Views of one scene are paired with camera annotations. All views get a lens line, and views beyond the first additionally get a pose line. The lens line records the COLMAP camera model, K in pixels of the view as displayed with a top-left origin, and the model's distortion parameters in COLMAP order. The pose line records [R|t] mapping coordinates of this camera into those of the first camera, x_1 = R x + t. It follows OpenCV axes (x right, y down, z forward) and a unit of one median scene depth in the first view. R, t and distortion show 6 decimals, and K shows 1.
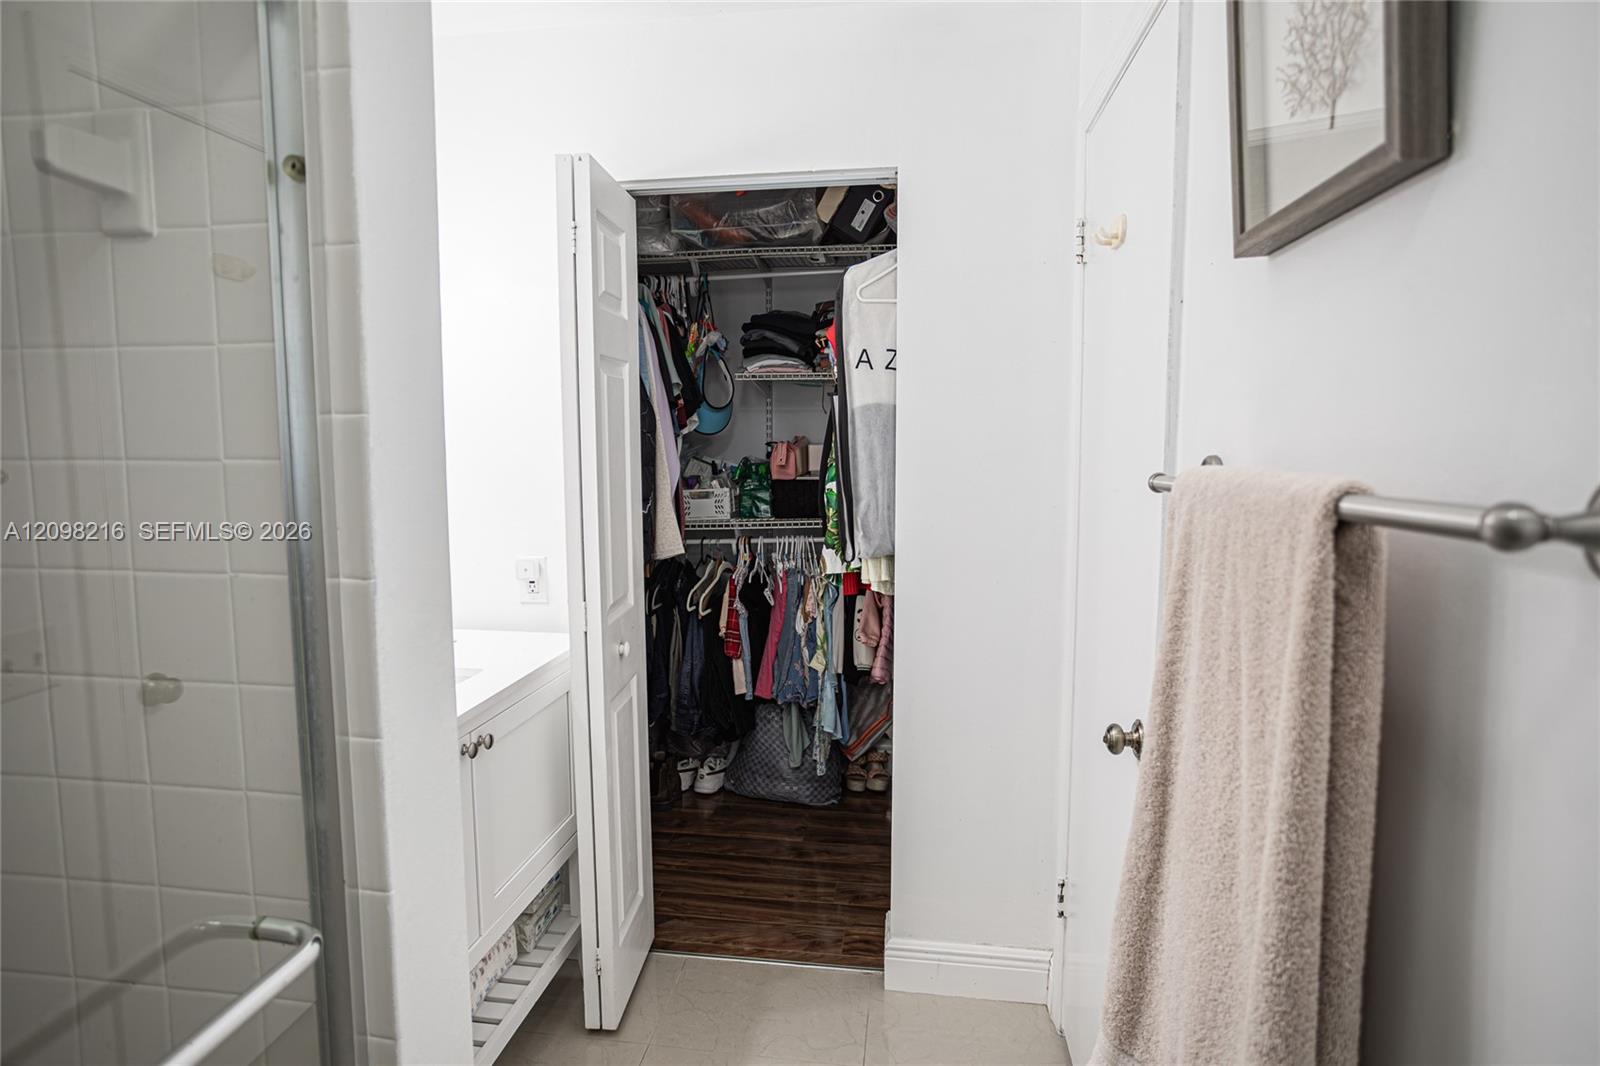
lens RADIAL K [[763.1, 0, 800.0], [0, 763.1, 533.0], [0, 0, 1]] dist [-0.030045, 0.000815]
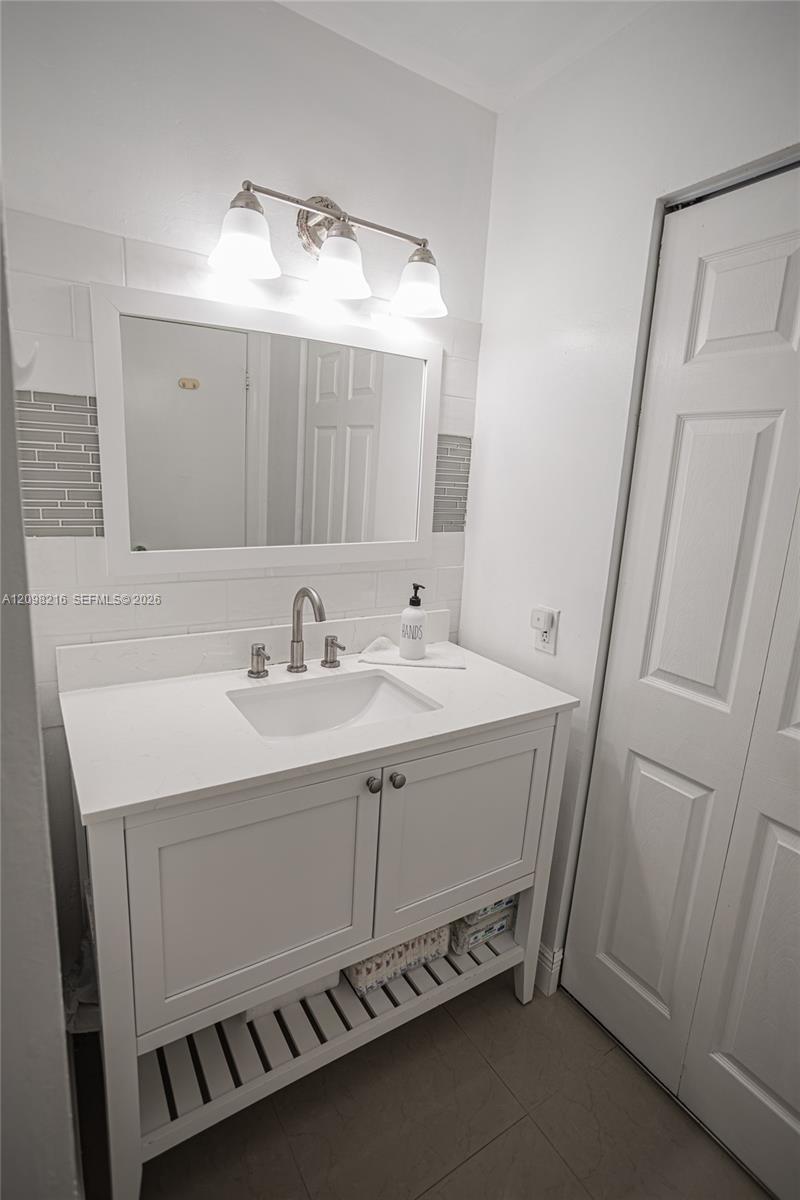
lens RADIAL K [[572.3, 0, 400.0], [0, 572.3, 600.0], [0, 0, 1]] dist [-0.030045, 0.000815]
pose [[0.639968, 0.192330, -0.743942, 0.119005], [-0.131473, 0.981299, 0.140595, -0.076737], [0.757071, 0.007832, 0.653286, 0.402056]]
